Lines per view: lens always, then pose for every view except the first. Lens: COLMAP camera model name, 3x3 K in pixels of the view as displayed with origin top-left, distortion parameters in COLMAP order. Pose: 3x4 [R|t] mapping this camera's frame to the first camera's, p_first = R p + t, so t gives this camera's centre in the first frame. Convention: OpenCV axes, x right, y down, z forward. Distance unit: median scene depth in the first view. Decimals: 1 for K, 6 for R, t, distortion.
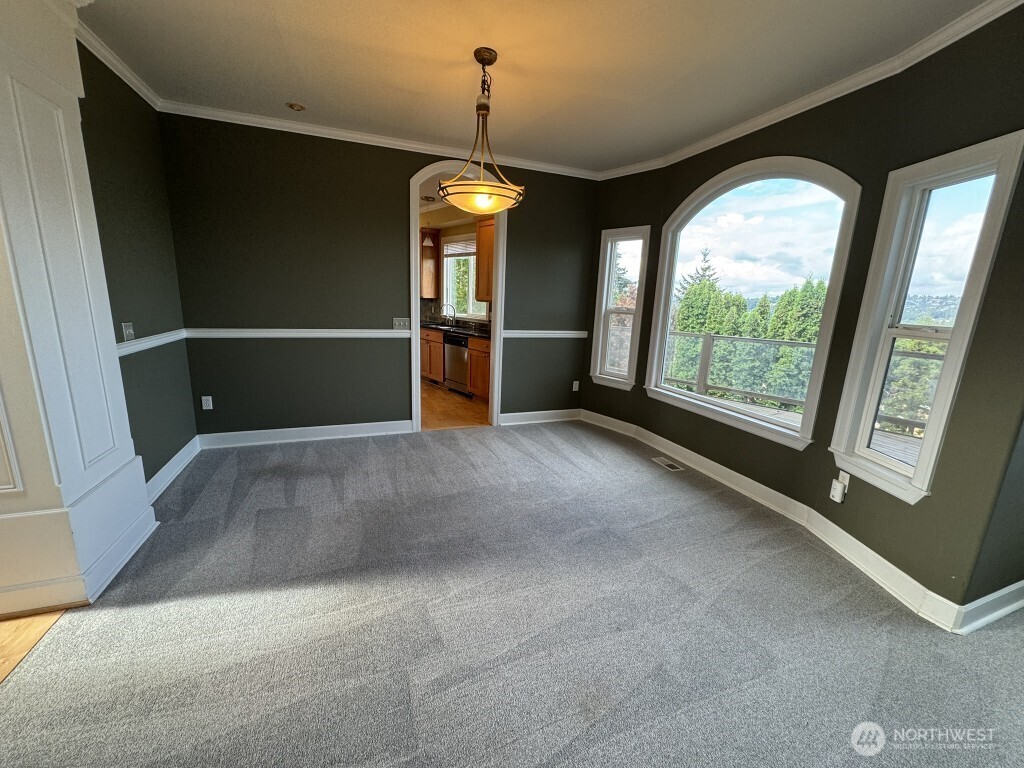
lens RADIAL K [[408.2, 0, 513.9], [0, 408.2, 383.5], [0, 0, 1]] dist [-0.002463, -0.000167]
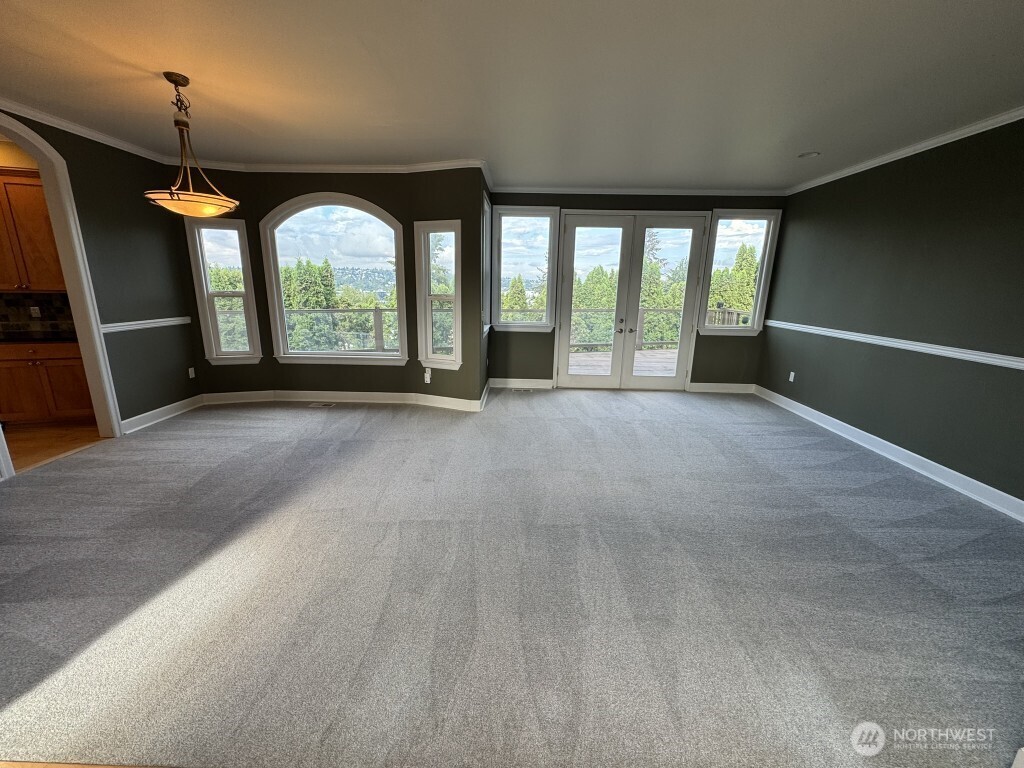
lens RADIAL K [[408.2, 0, 512.3], [0, 408.2, 381.9], [0, 0, 1]] dist [-0.002463, -0.000167]
pose [[0.377205, -0.248011, 0.892304, -0.551506], [0.191487, 0.963543, 0.186864, -0.010615], [-0.906117, 0.100378, 0.410944, -0.137988]]
